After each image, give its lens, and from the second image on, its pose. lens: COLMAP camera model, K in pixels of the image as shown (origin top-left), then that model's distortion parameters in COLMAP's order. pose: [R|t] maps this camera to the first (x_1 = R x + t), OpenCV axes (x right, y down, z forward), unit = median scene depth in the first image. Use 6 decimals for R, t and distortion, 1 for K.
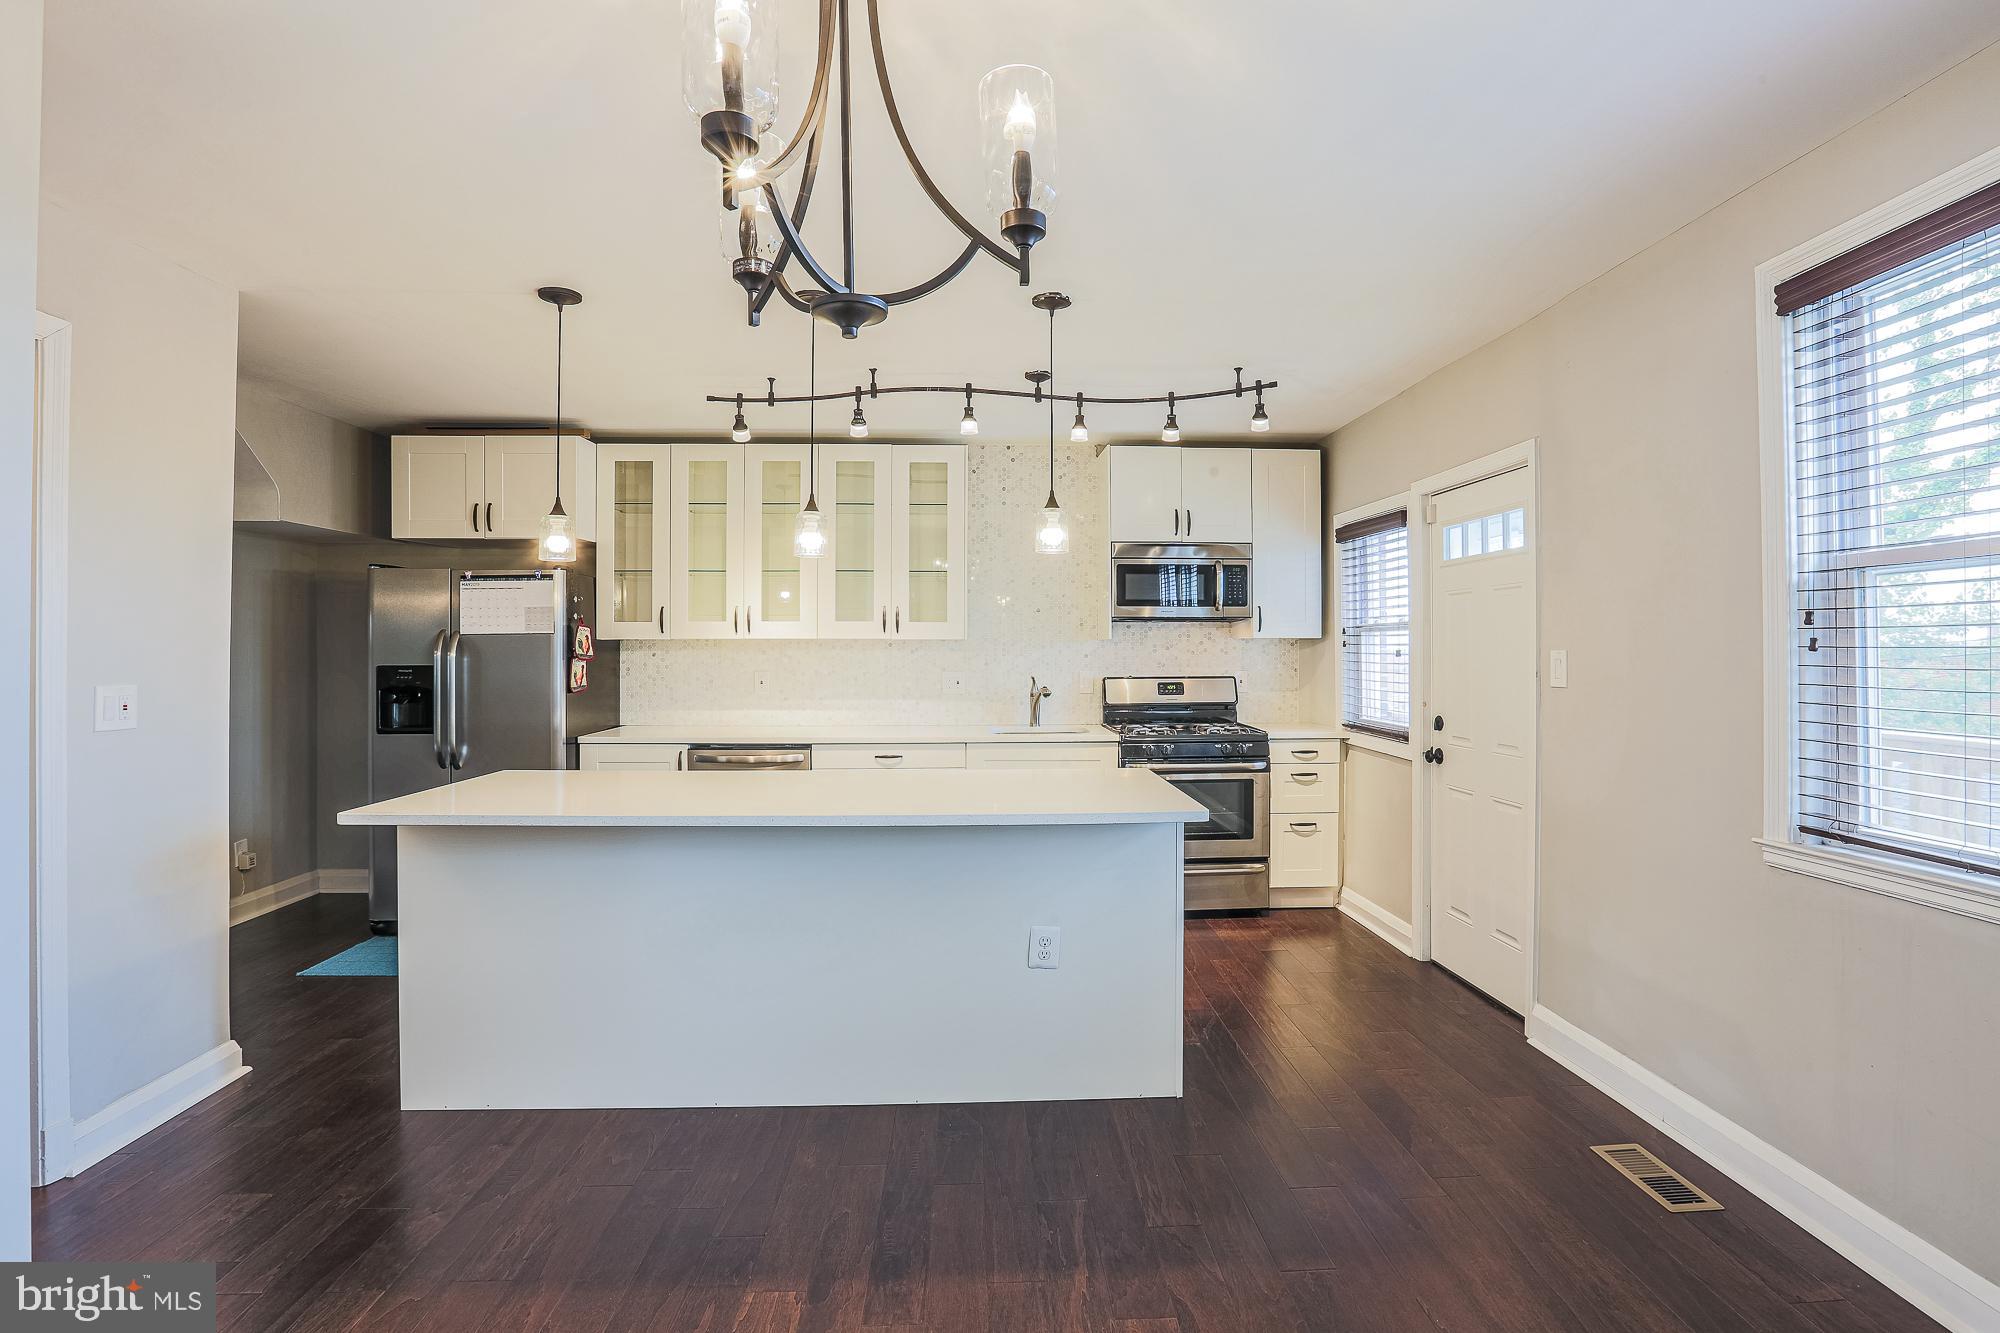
lens RADIAL K [[943.6, 0, 1012.1], [0, 943.6, 649.8], [0, 0, 1]] dist [-0.071094, 0.053064]
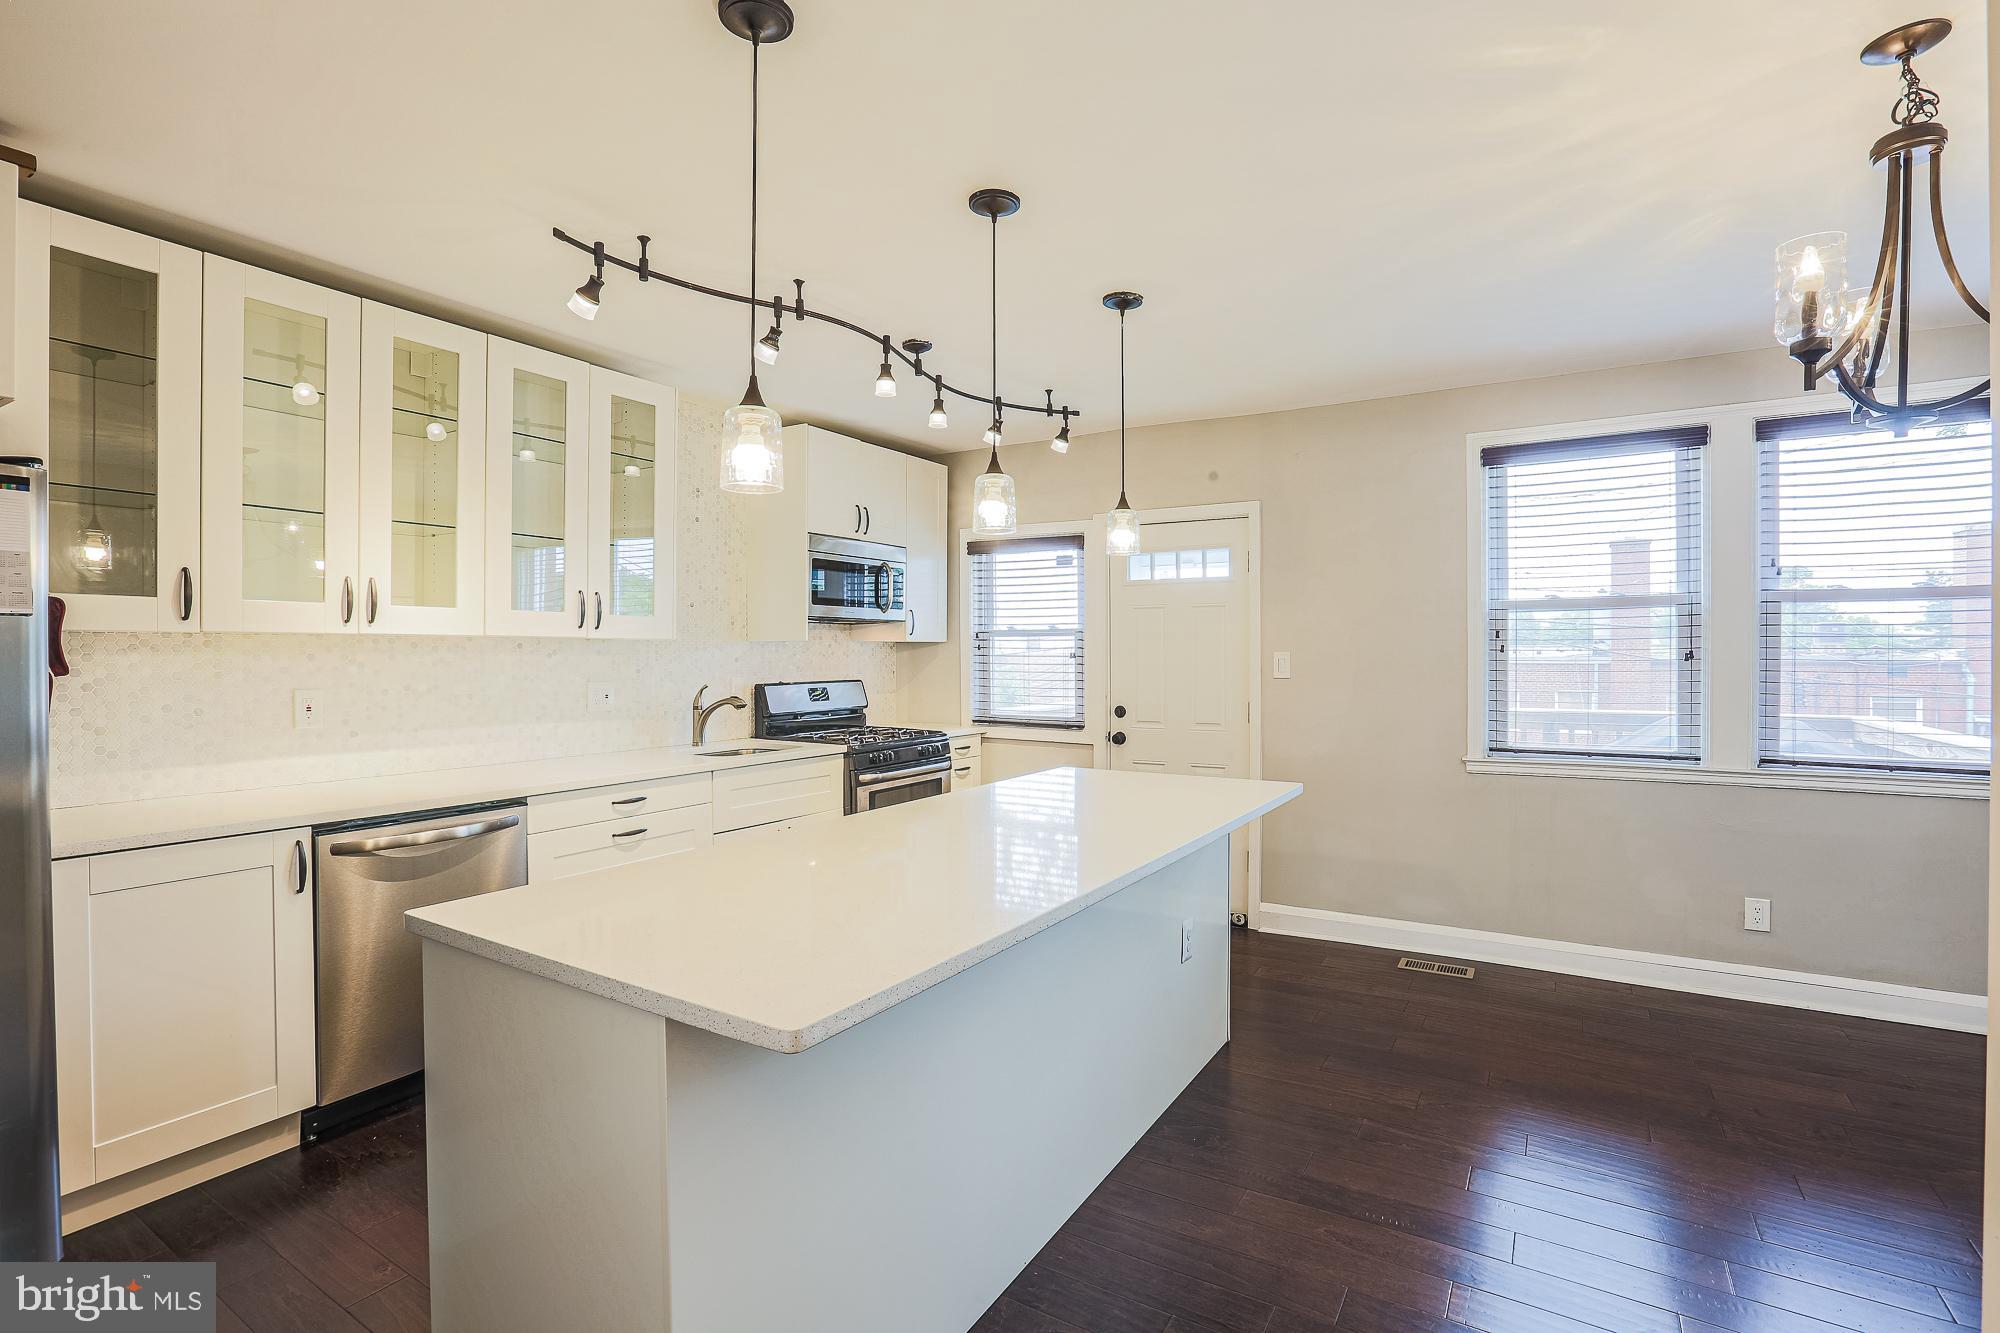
lens RADIAL K [[938.7, 0, 1032.4], [0, 938.7, 663.9], [0, 0, 1]] dist [-0.047923, 0.019282]
pose [[0.547613, -0.009850, 0.836673, -0.584436], [0.001329, 0.999940, 0.010902, 0.001520], [-0.836730, -0.004858, 0.547593, 0.370874]]
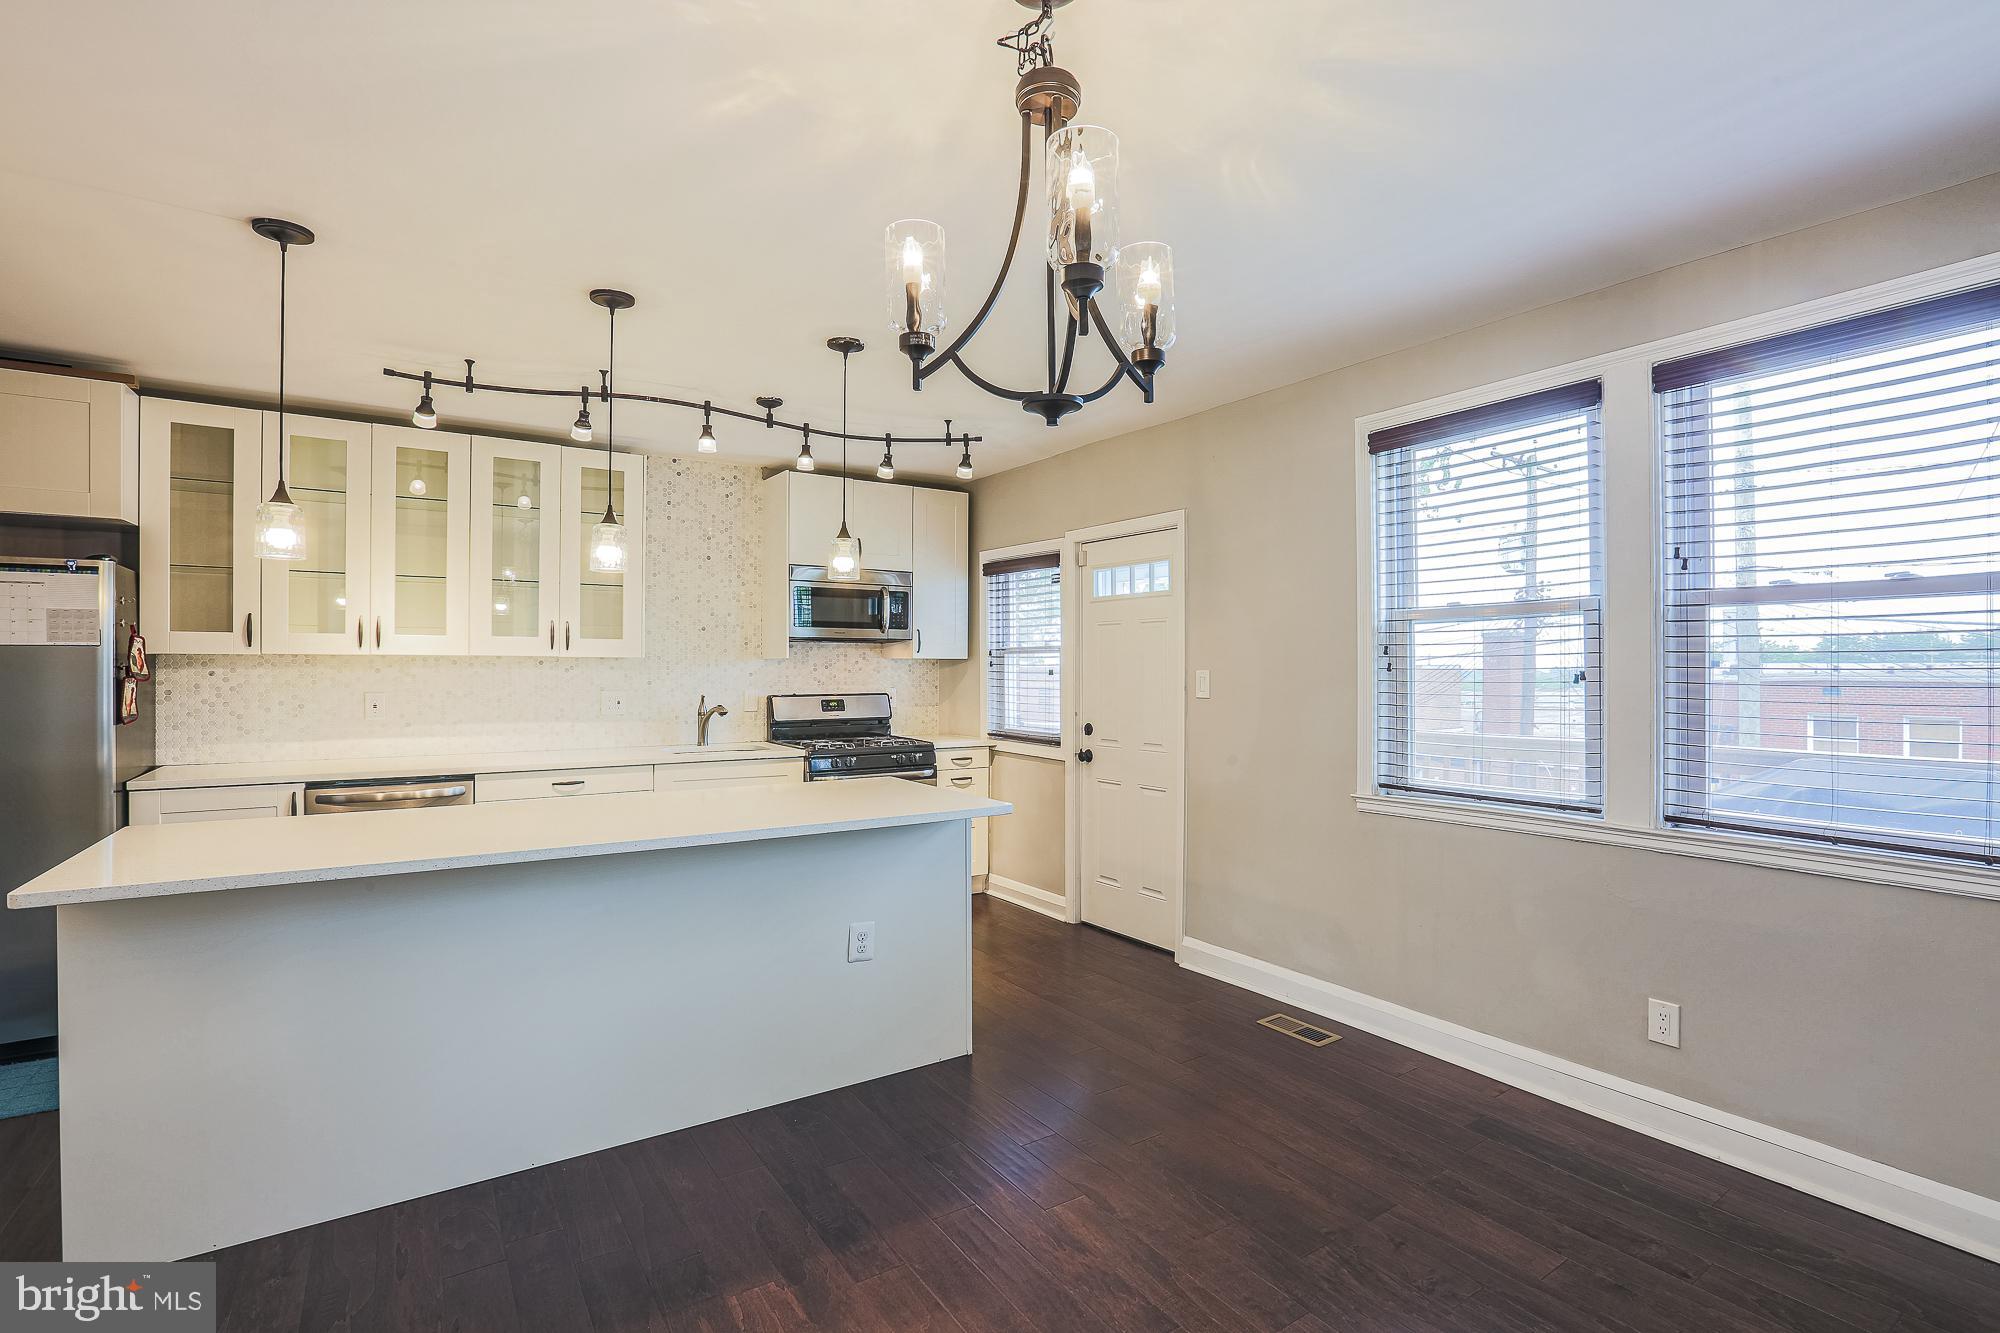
lens RADIAL K [[948.9, 0, 1026.3], [0, 948.9, 670.2], [0, 0, 1]] dist [-0.059685, 0.031342]
pose [[0.852452, 0.001352, 0.522803, -0.239791], [-0.002636, 0.999995, 0.001710, -0.000720], [-0.522798, -0.002836, 0.852452, -0.022485]]
